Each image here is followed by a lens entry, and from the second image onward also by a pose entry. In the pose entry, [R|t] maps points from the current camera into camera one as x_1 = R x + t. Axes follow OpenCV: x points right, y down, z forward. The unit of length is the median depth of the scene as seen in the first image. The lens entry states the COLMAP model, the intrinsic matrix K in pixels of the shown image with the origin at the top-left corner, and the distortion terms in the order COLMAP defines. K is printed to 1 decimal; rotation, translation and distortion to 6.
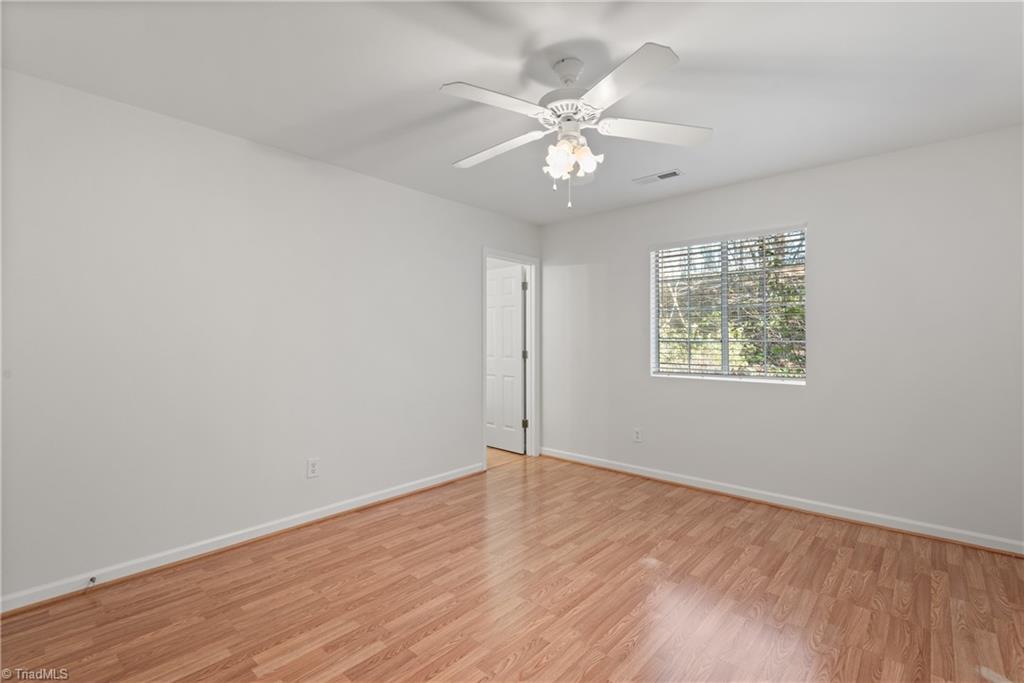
lens RADIAL K [[469.5, 0, 516.6], [0, 469.5, 338.1], [0, 0, 1]] dist [0.010741, -0.005711]
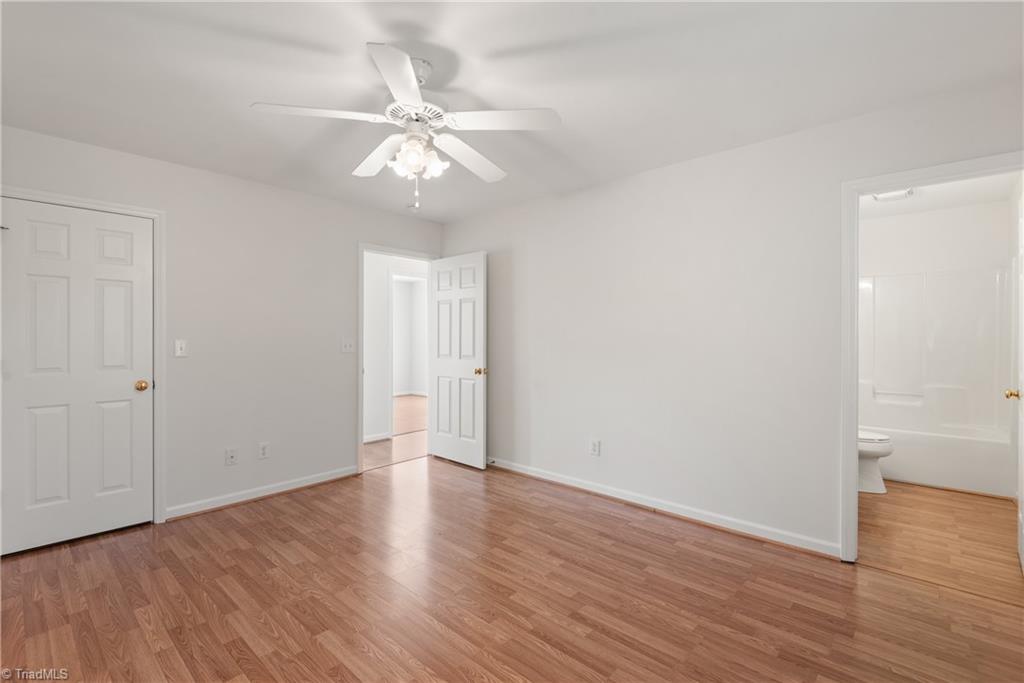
lens RADIAL K [[469.5, 0, 516.6], [0, 469.5, 339.6], [0, 0, 1]] dist [0.010741, -0.005711]
pose [[-0.015864, 0.011204, -0.999811, 0.780998], [-0.003366, 0.999931, 0.011259, -0.009768], [0.999868, 0.003544, -0.015825, 0.852006]]
